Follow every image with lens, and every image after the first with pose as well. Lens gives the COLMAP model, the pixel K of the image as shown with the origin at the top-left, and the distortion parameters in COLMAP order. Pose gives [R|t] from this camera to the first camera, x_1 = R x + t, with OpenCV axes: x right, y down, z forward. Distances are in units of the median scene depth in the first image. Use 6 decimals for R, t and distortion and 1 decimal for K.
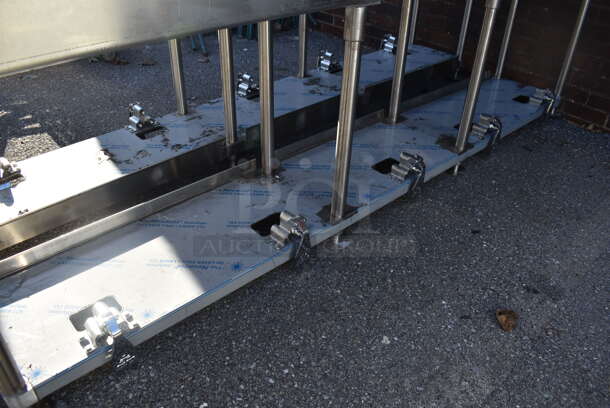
lens RADIAL K [[481.2, 0, 305.0], [0, 481.2, 204.0], [0, 0, 1]] dist [-0.095158, 0.001926]
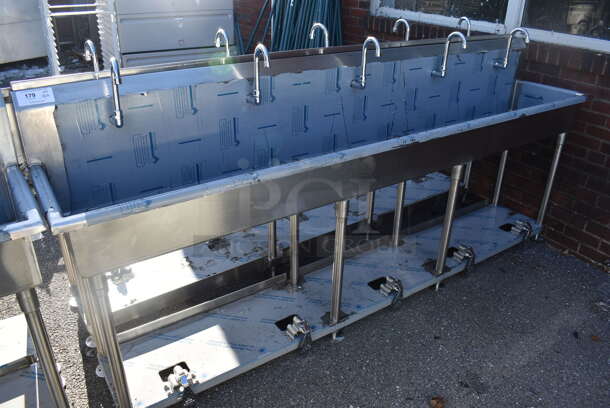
lens RADIAL K [[481.2, 0, 305.0], [0, 481.2, 204.0], [0, 0, 1]] dist [-0.095158, 0.001926]
pose [[0.988324, 0.053134, -0.142800, 0.165932], [-0.071786, 0.989067, -0.128815, -0.130105], [0.134395, 0.137562, 0.981333, -0.497882]]
